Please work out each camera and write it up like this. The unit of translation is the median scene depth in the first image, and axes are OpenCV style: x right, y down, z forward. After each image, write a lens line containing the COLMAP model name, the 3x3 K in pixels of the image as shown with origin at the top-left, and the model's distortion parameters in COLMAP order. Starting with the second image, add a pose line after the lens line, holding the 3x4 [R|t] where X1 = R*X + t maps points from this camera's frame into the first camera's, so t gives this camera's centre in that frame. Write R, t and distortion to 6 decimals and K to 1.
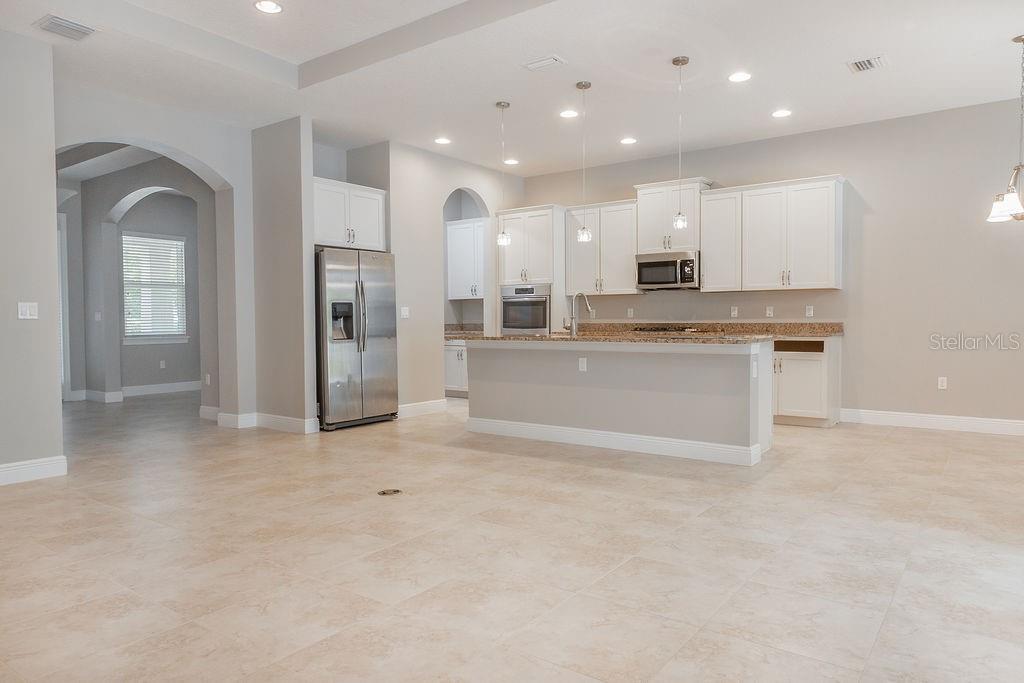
lens RADIAL K [[673.0, 0, 509.1], [0, 673.0, 335.5], [0, 0, 1]] dist [0.044158, 0.002442]
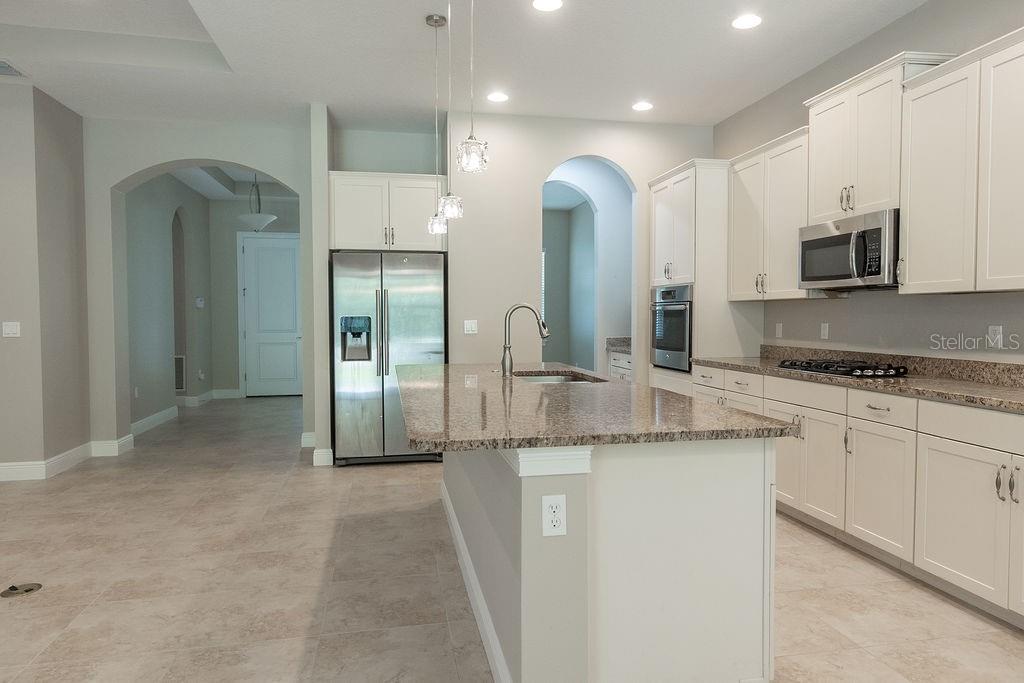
lens RADIAL K [[642.3, 0, 518.9], [0, 642.3, 338.2], [0, 0, 1]] dist [0.007510, 0.001216]
pose [[0.742238, 0.028342, -0.669537, 0.381325], [-0.020279, 0.999598, 0.019832, -0.036055], [0.669829, -0.001143, 0.742514, 0.469980]]
